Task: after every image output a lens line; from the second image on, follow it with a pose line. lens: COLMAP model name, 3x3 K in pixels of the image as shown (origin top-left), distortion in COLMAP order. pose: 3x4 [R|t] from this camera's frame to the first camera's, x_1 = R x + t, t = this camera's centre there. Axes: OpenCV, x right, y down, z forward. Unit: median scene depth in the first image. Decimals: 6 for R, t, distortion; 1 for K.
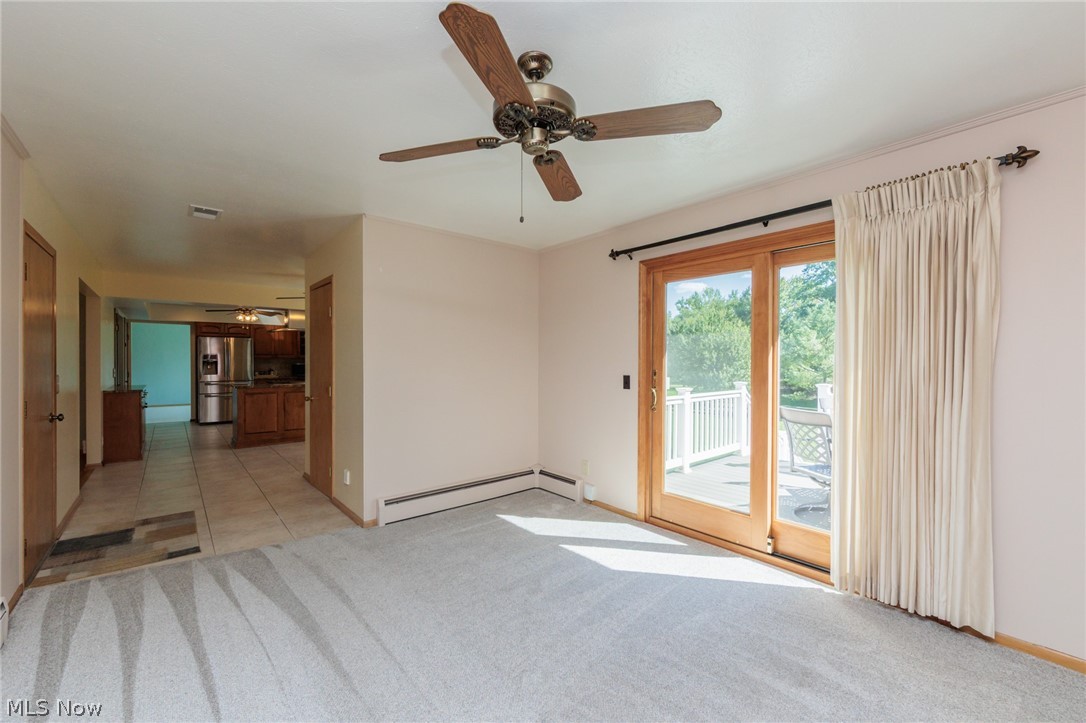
lens RADIAL K [[447.2, 0, 547.4], [0, 447.2, 362.5], [0, 0, 1]] dist [0.001293, 0.000180]
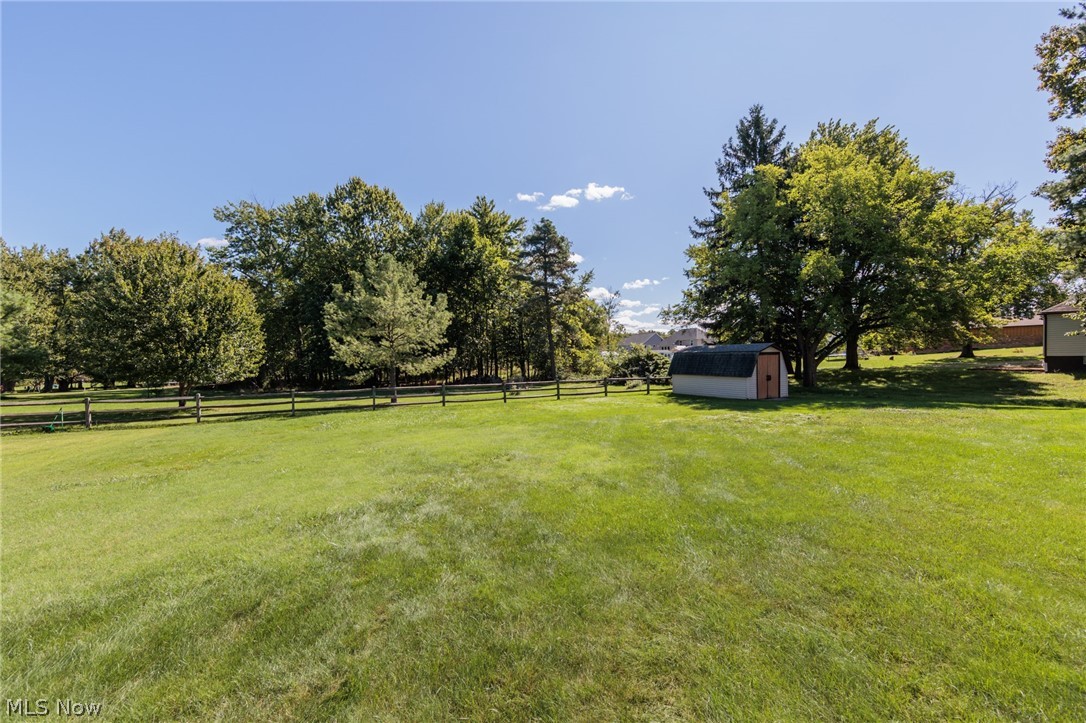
lens RADIAL K [[434.7, 0, 549.0], [0, 434.7, 357.6], [0, 0, 1]] dist [0.000175, -0.000006]
pose [[0.226987, -0.007950, 0.973865, -0.075151], [0.023404, 0.999722, 0.002706, 0.052483], [-0.973617, 0.022179, 0.227110, 0.584063]]
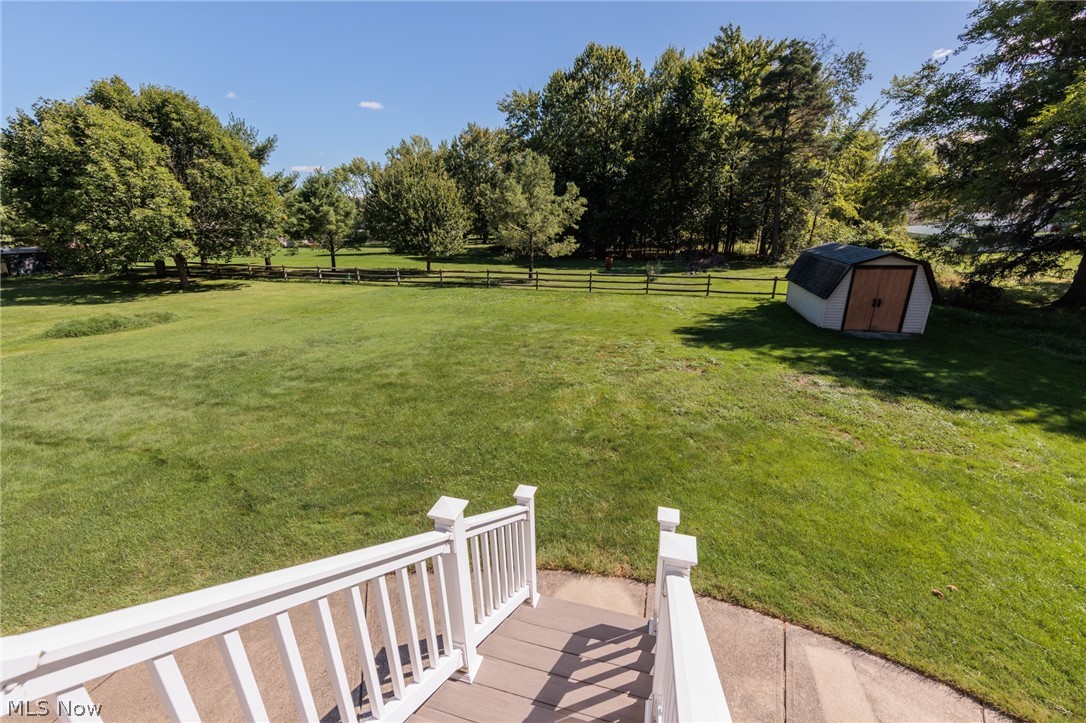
lens RADIAL K [[427.1, 0, 547.5], [0, 427.1, 358.2], [0, 0, 1]] dist [-0.003222, -0.000517]
pose [[0.825096, -0.197437, 0.529372, 0.108741], [0.025478, 0.949004, 0.314234, -0.007530], [-0.564418, -0.245786, 0.788049, 0.187610]]
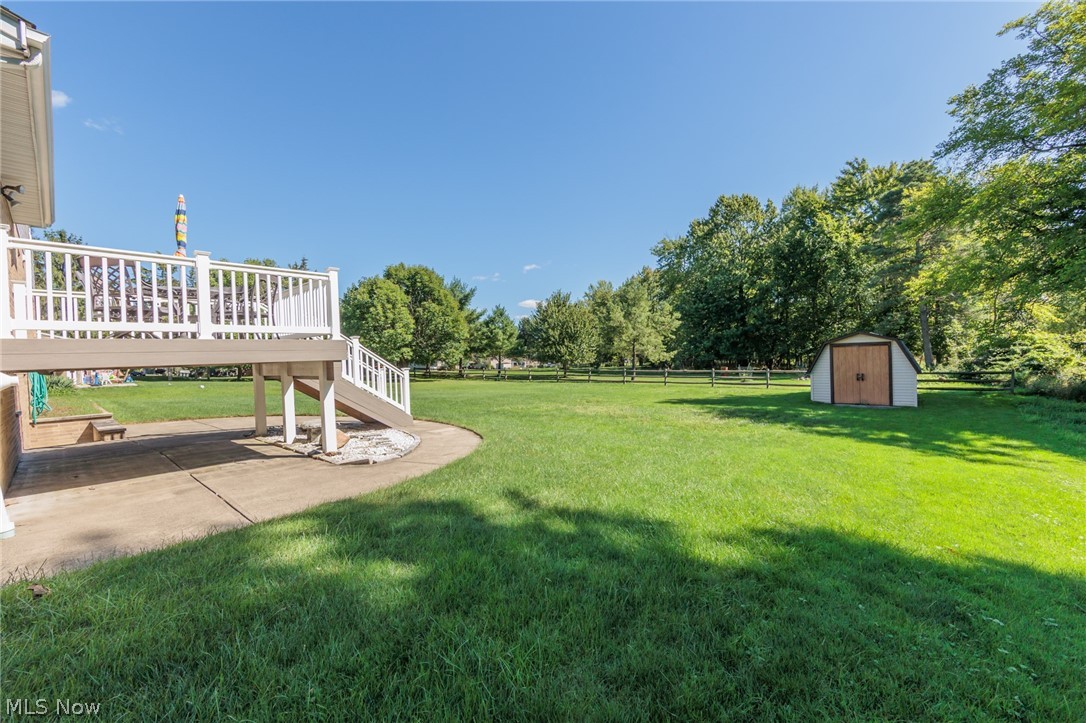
lens RADIAL K [[427.1, 0, 547.5], [0, 427.1, 358.2], [0, 0, 1]] dist [-0.003222, -0.000517]
pose [[0.987862, -0.041250, 0.149758, 0.236010], [0.041017, 0.999148, 0.004648, 0.055105], [-0.149823, 0.001551, 0.988712, -0.091307]]
